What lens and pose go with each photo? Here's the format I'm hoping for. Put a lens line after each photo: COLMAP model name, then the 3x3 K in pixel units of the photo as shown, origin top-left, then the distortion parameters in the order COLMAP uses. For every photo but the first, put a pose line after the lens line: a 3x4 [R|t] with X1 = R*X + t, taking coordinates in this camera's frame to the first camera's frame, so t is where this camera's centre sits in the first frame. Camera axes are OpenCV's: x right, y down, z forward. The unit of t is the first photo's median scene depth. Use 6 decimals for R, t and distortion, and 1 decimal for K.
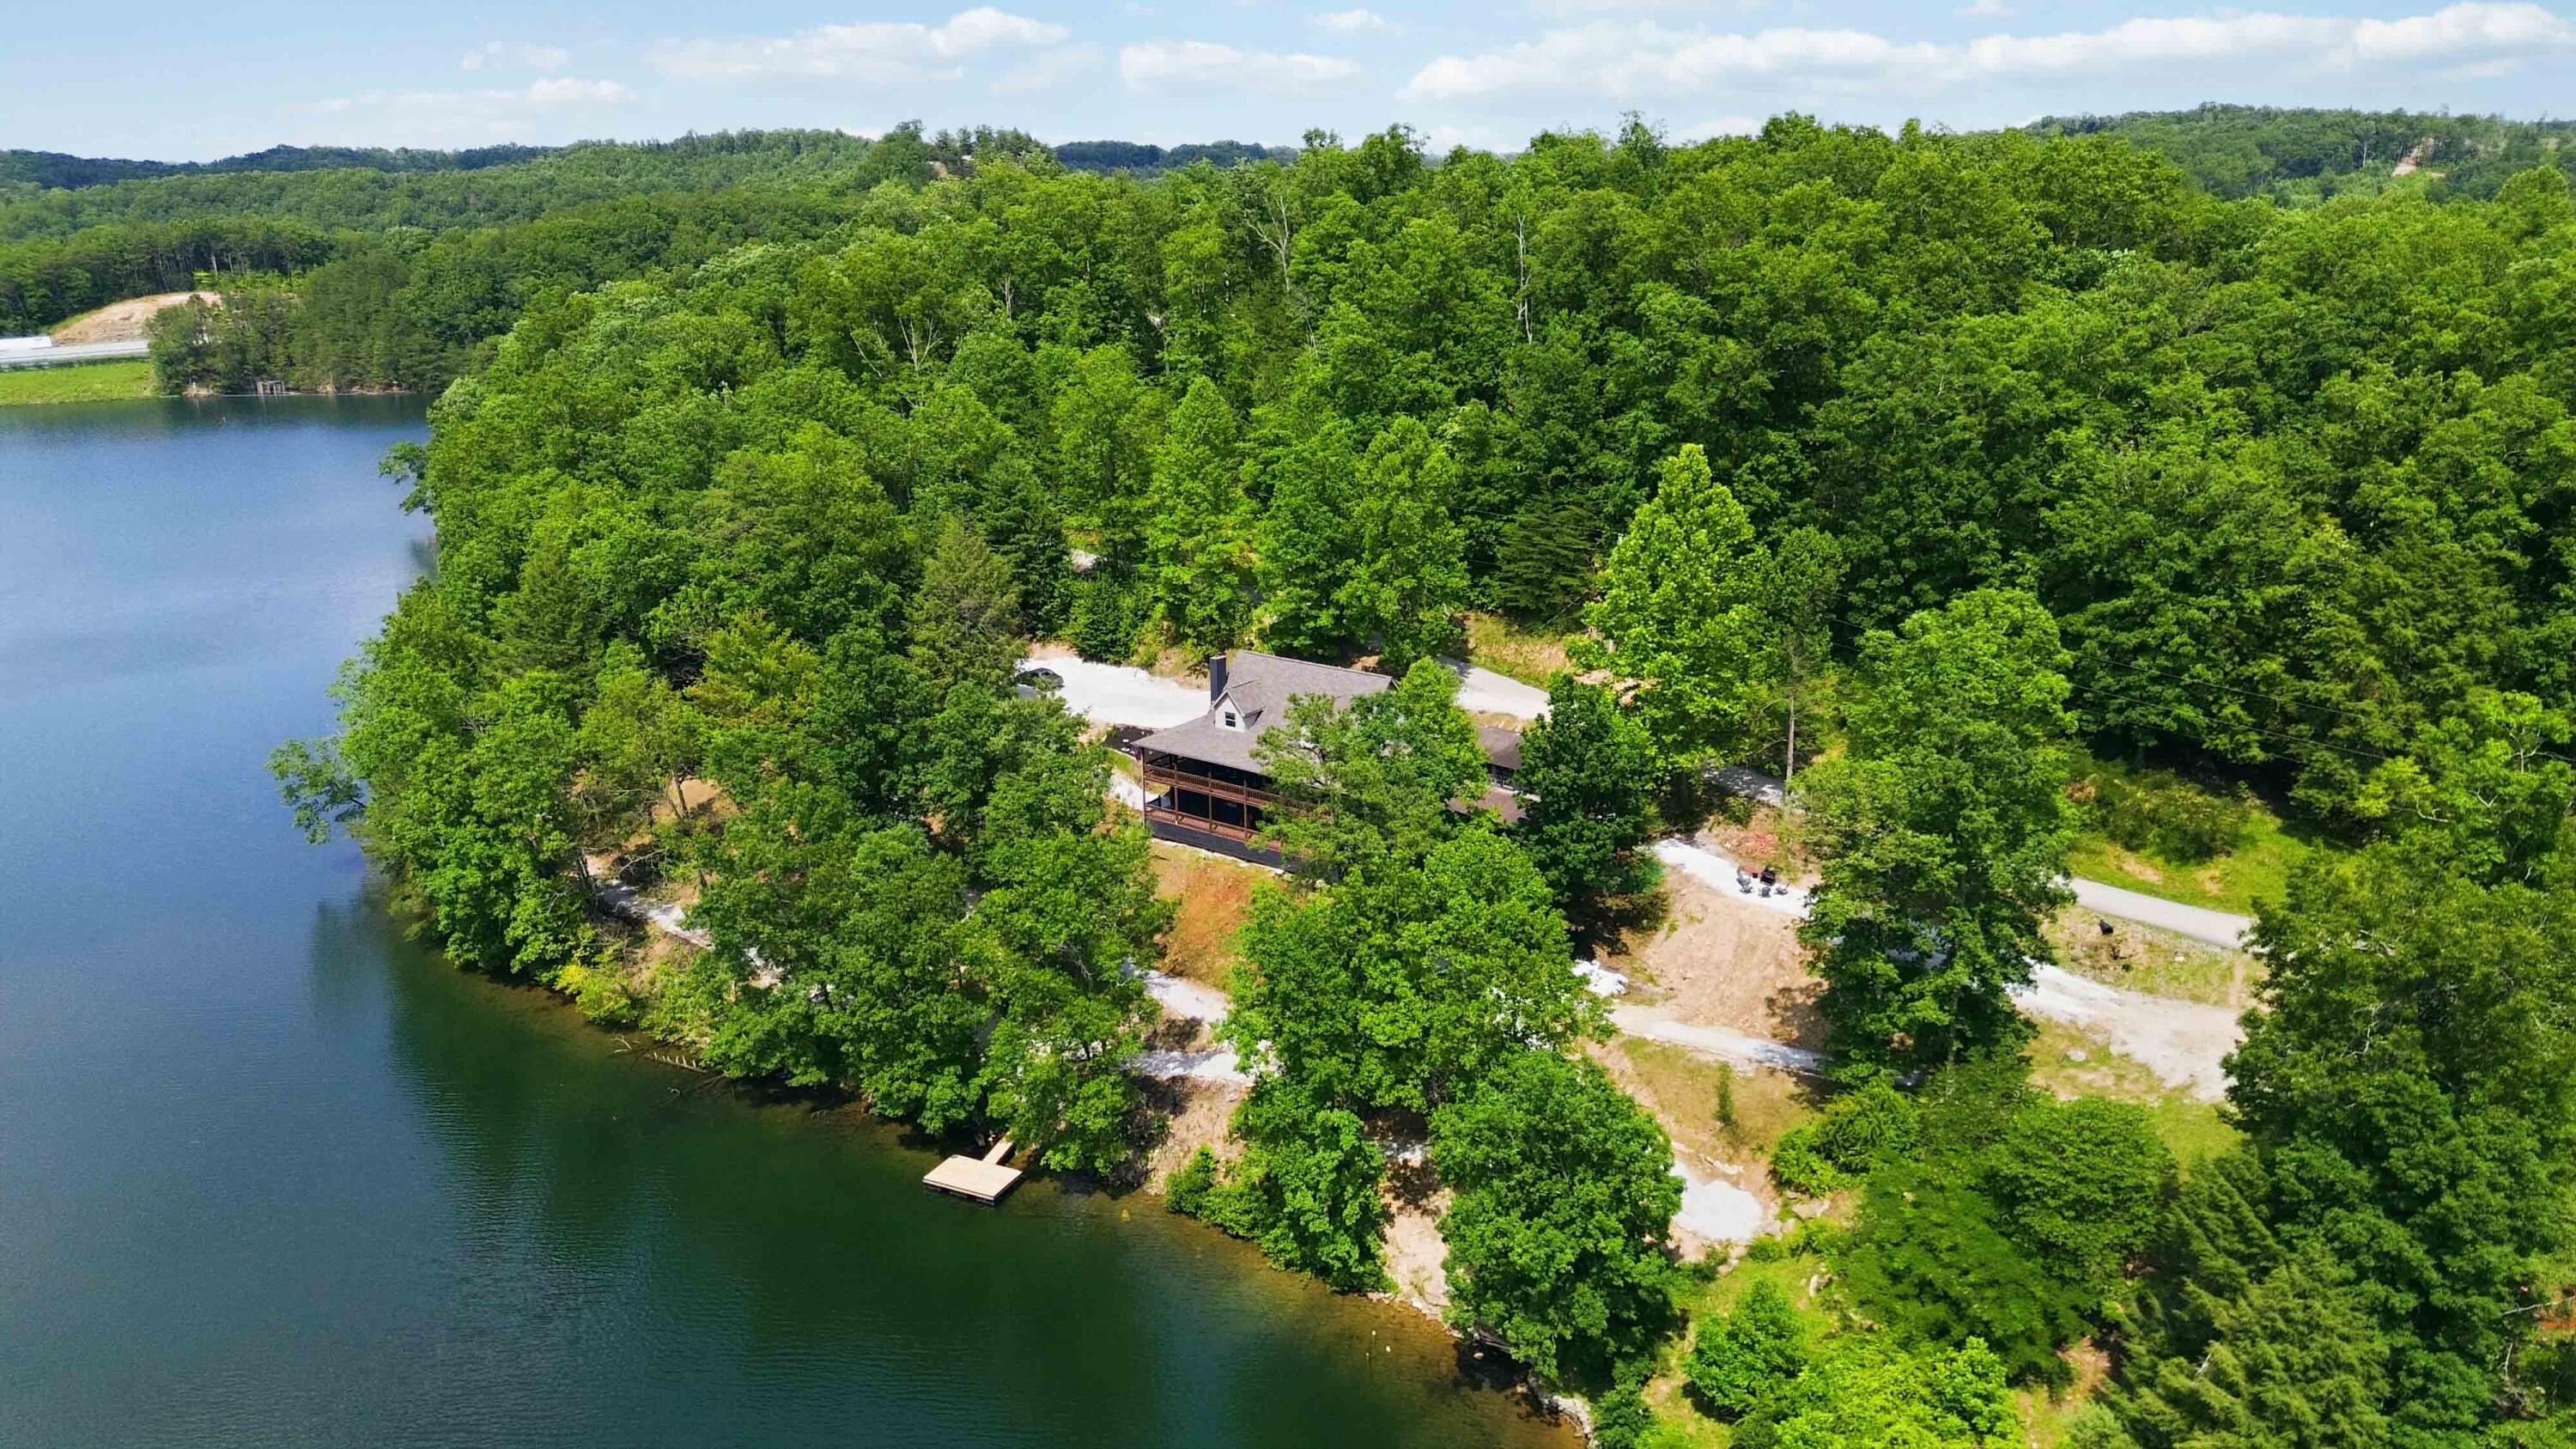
lens RADIAL K [[1796.9, 0, 1277.9], [0, 1796.9, 704.8], [0, 0, 1]] dist [0.023563, -0.001096]
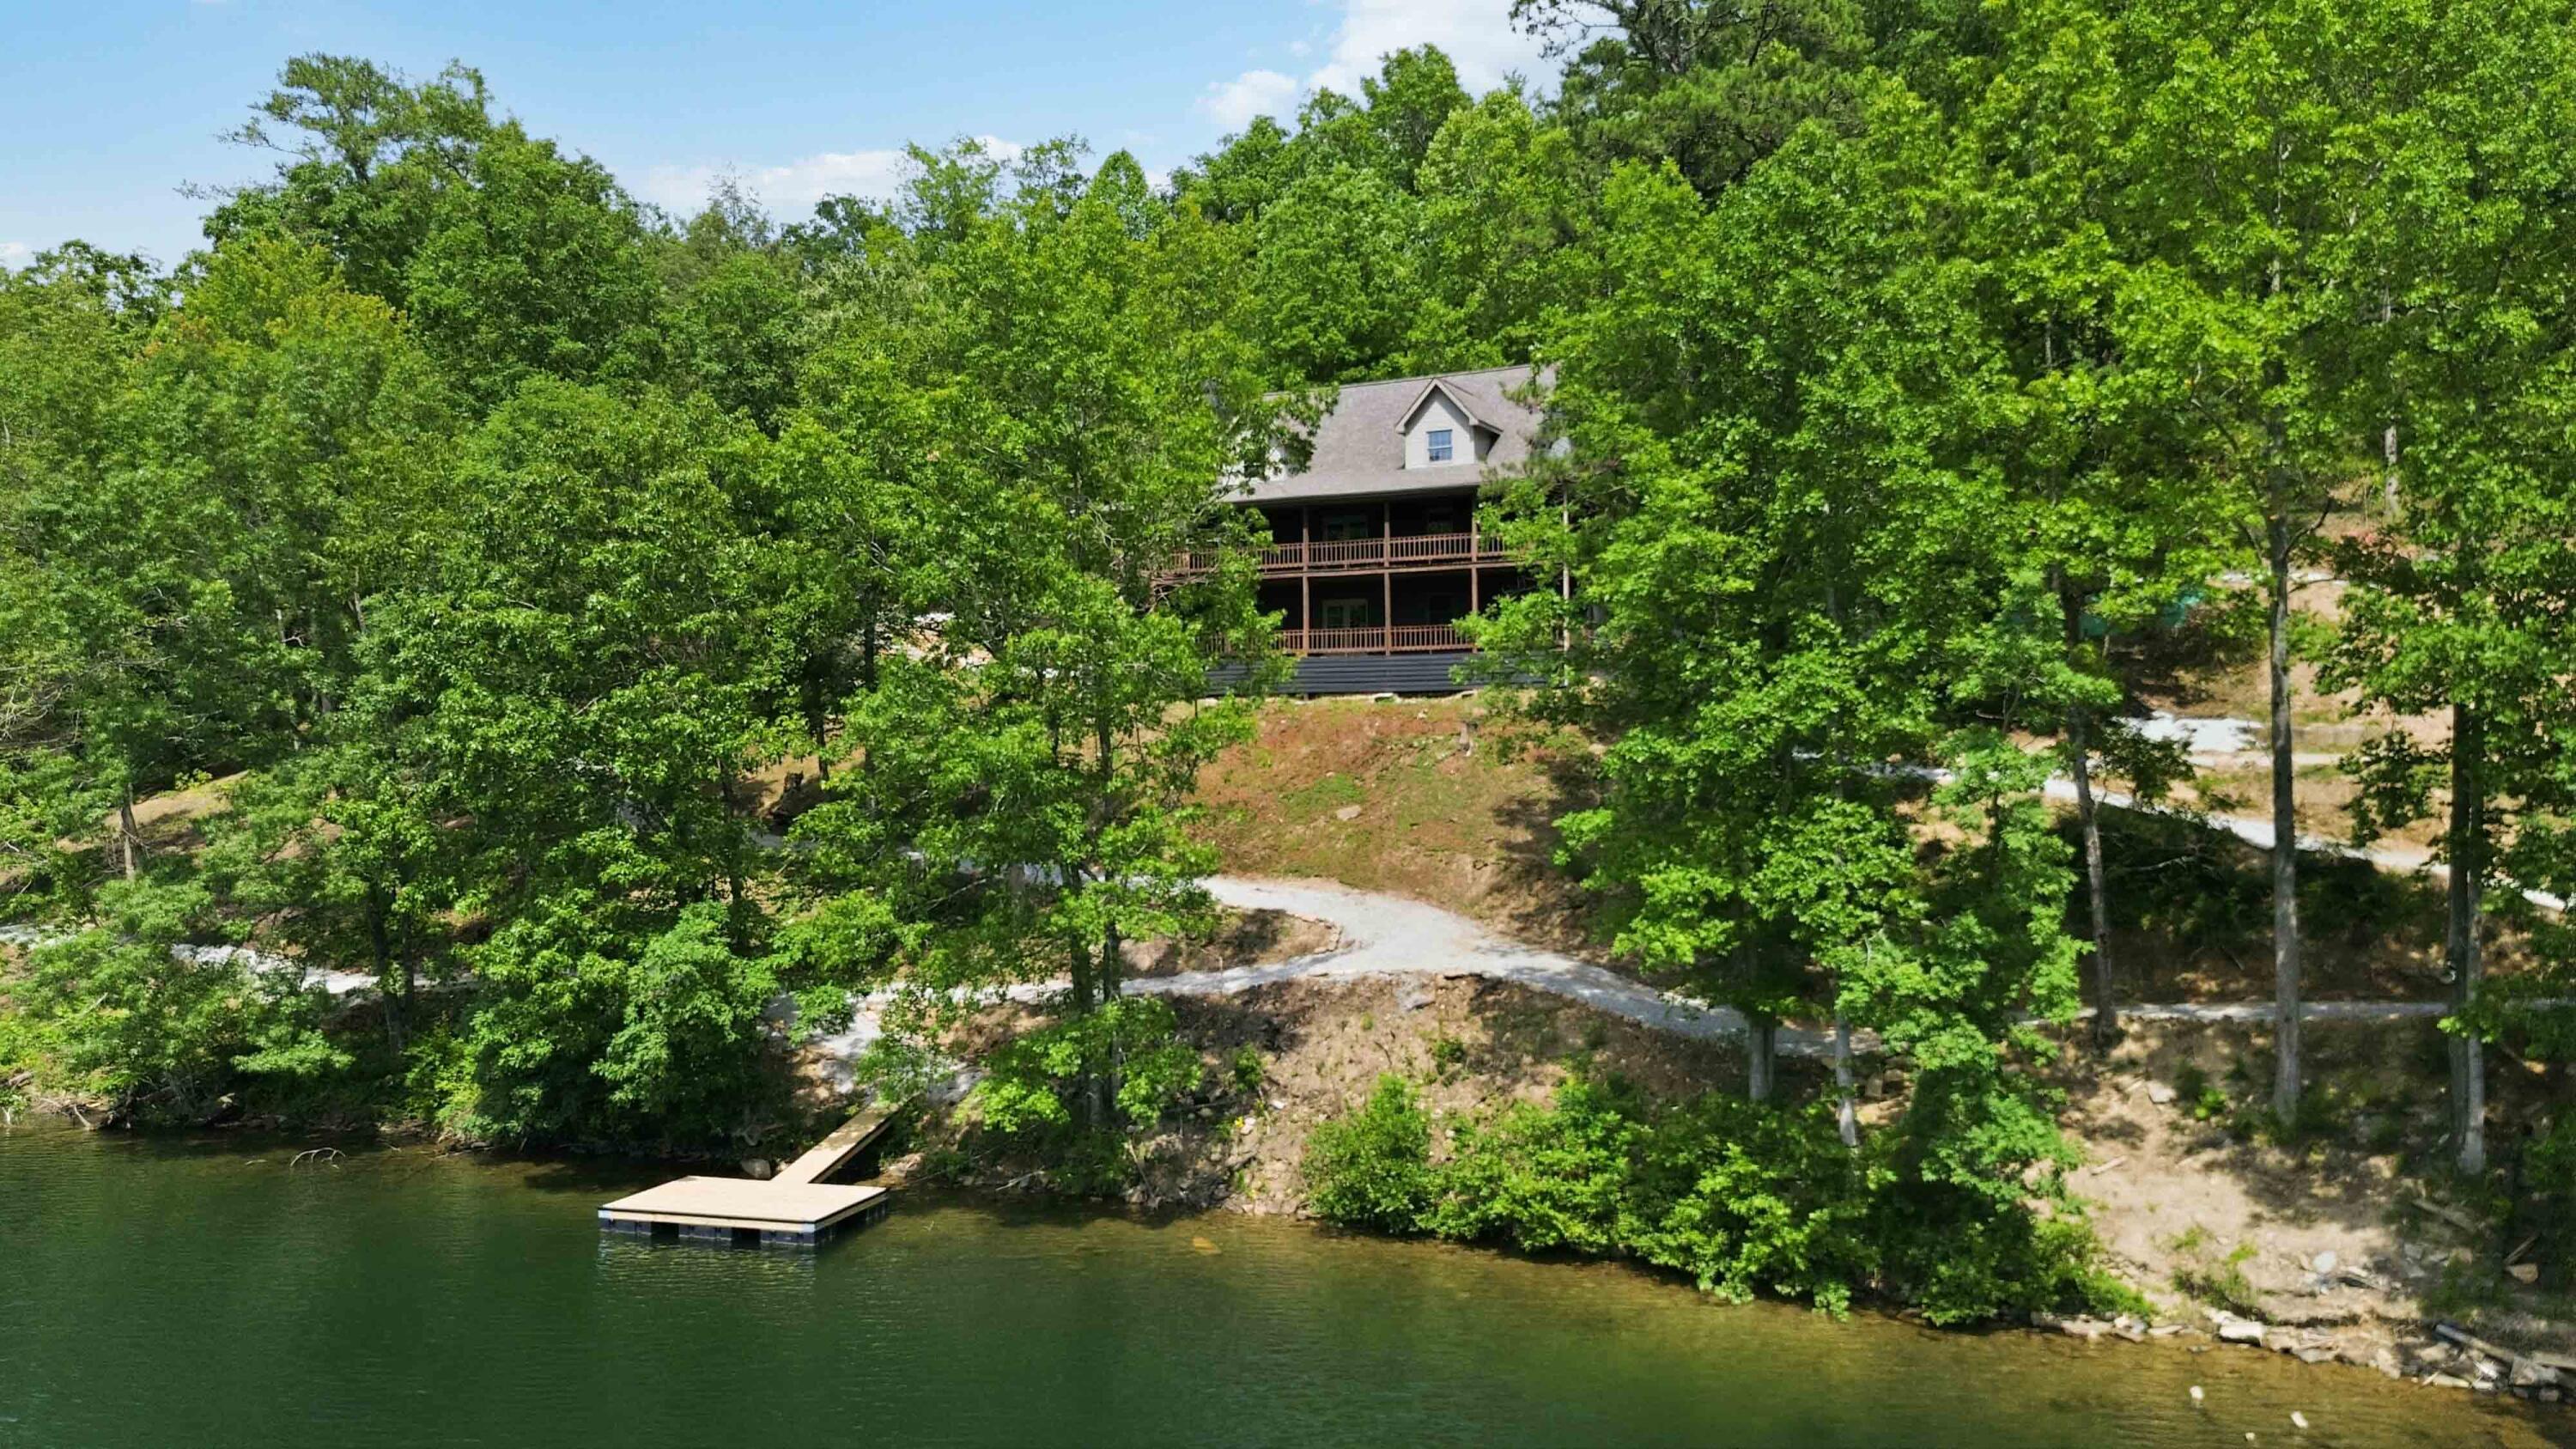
lens RADIAL K [[1828.2, 0, 1288.0], [0, 1828.2, 724.5], [0, 0, 1]] dist [0.031532, -0.030566]
pose [[0.985952, 0.003843, 0.166985, -0.116922], [0.042975, 0.960242, -0.275842, 0.258613], [-0.161406, 0.279143, 0.946587, 0.572975]]
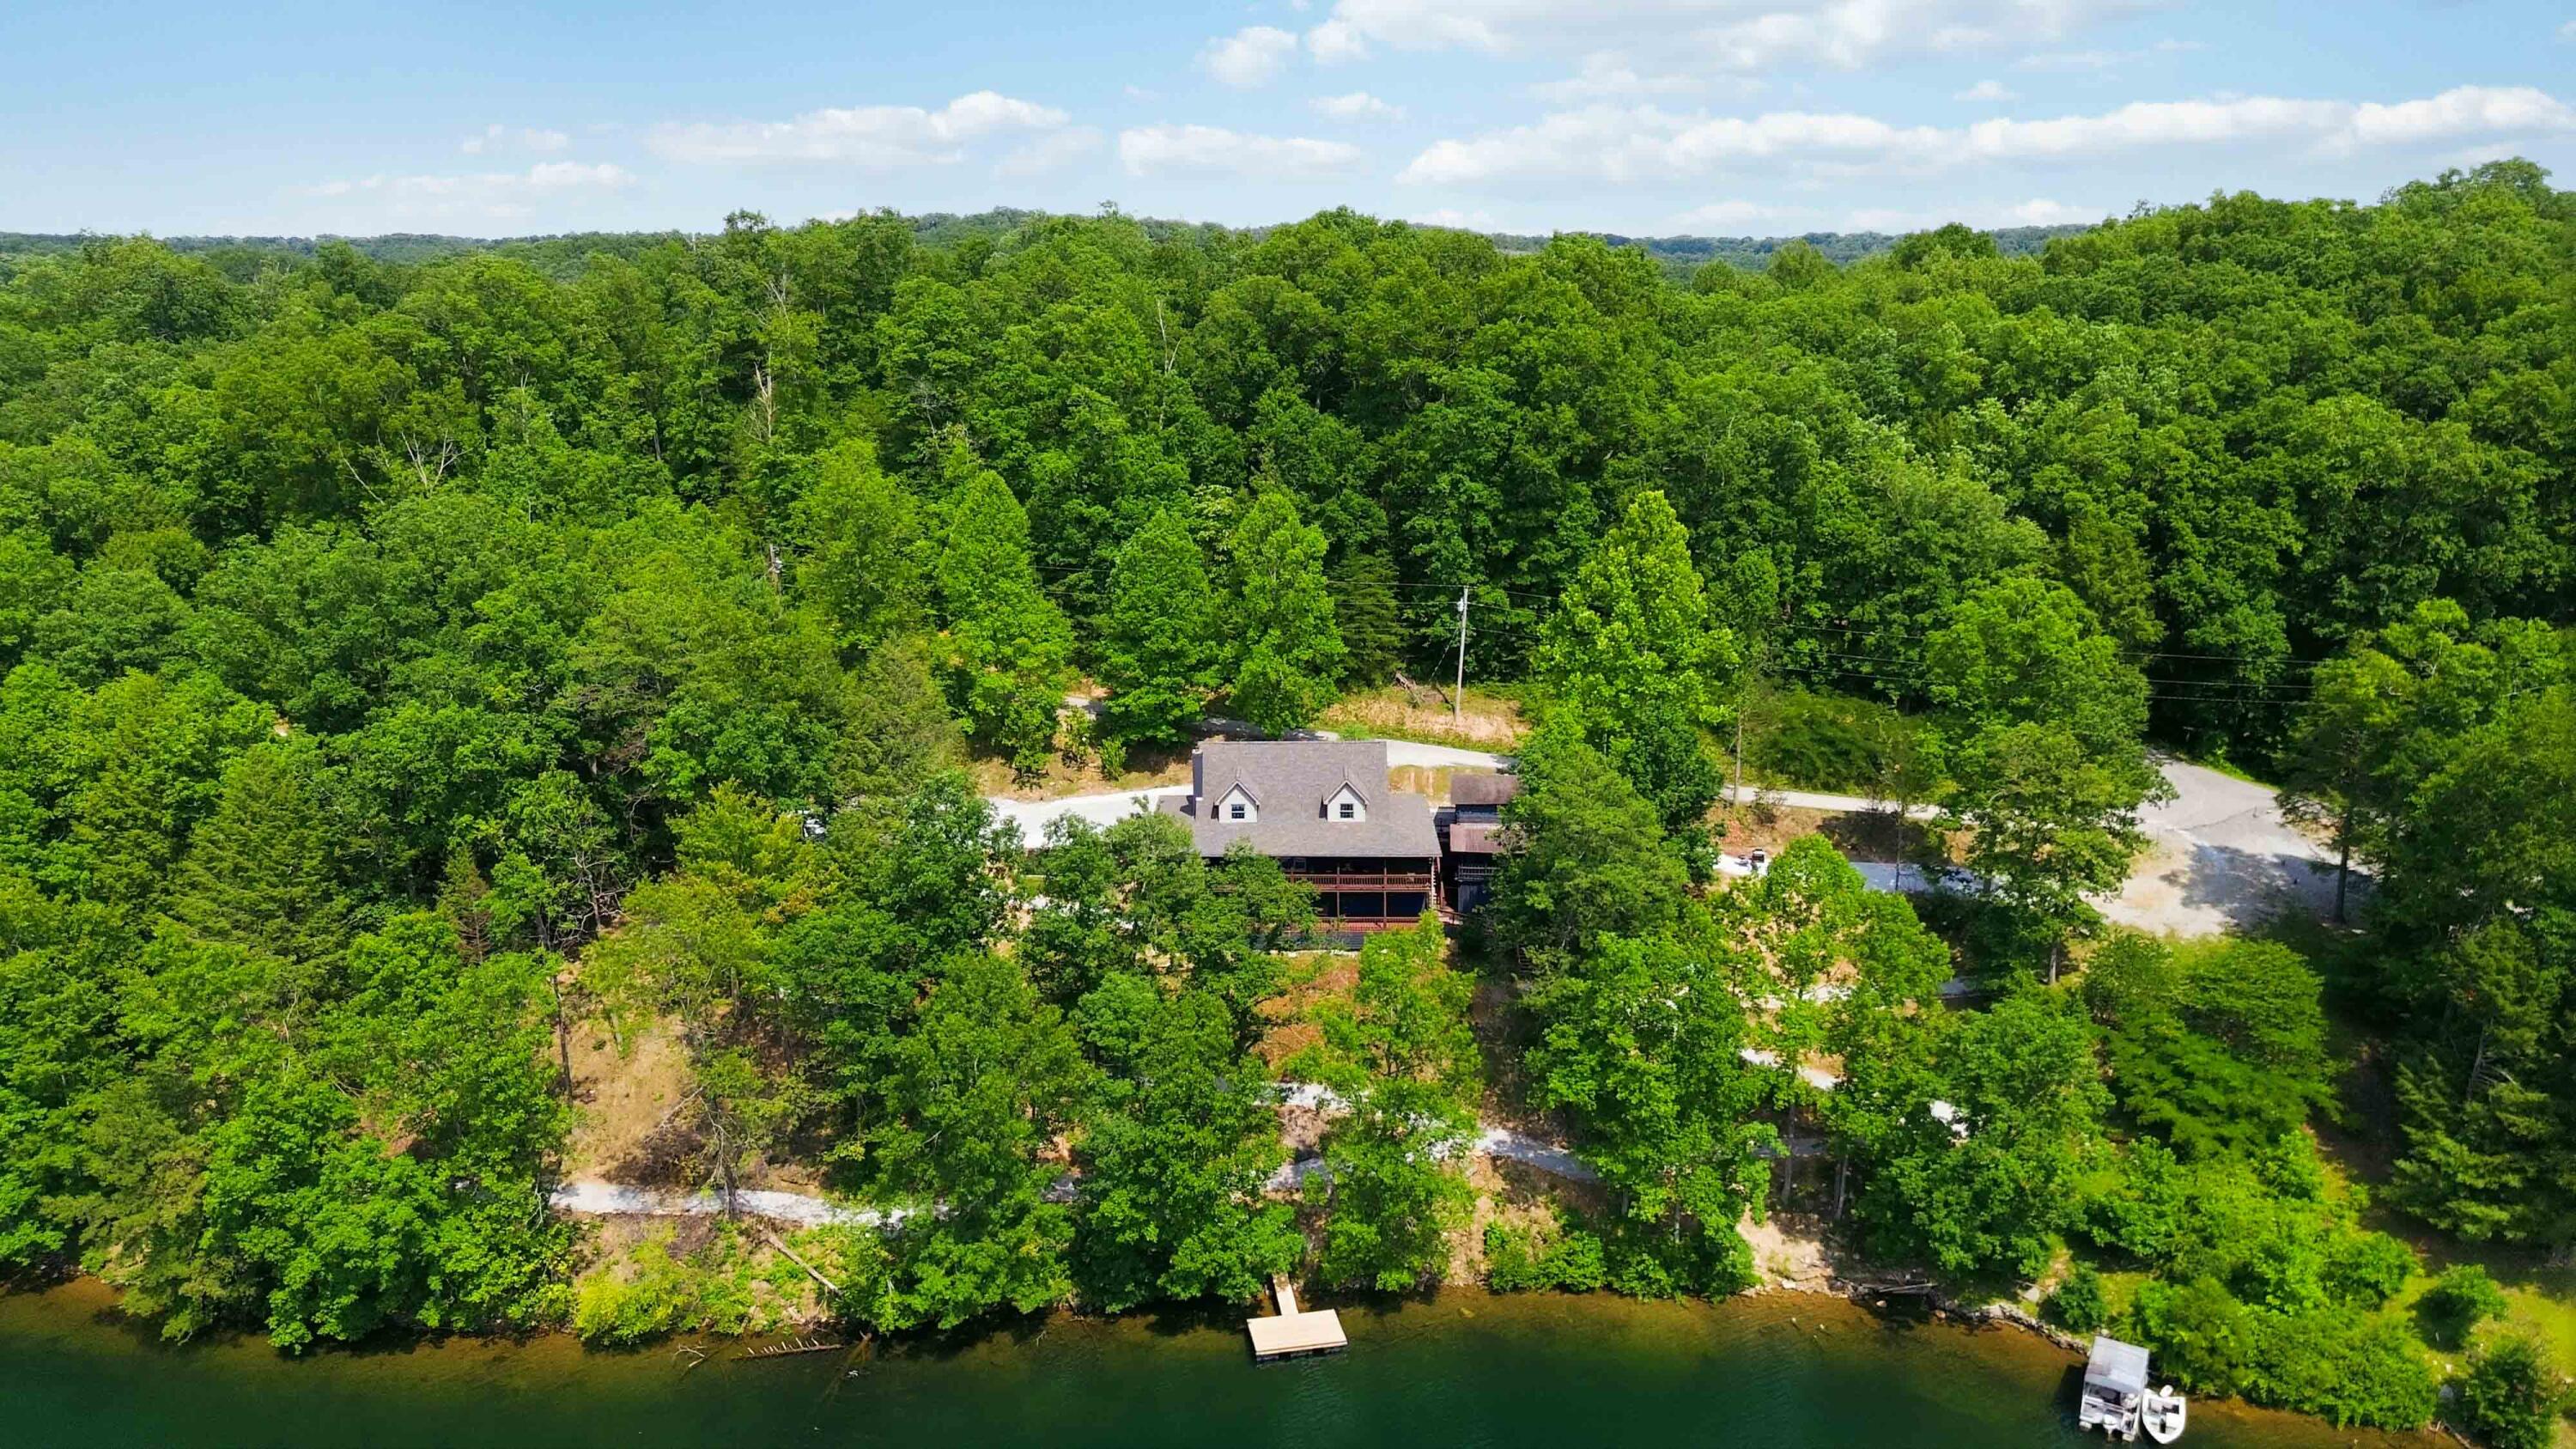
lens RADIAL K [[1794.1, 0, 1288.0], [0, 1794.1, 724.5], [0, 0, 1]] dist [0.021551, -0.000250]
pose [[0.814154, -0.146069, 0.561976, -0.603137], [0.165680, 0.986045, 0.016267, -0.056205], [-0.556510, 0.079864, 0.826994, 0.201971]]
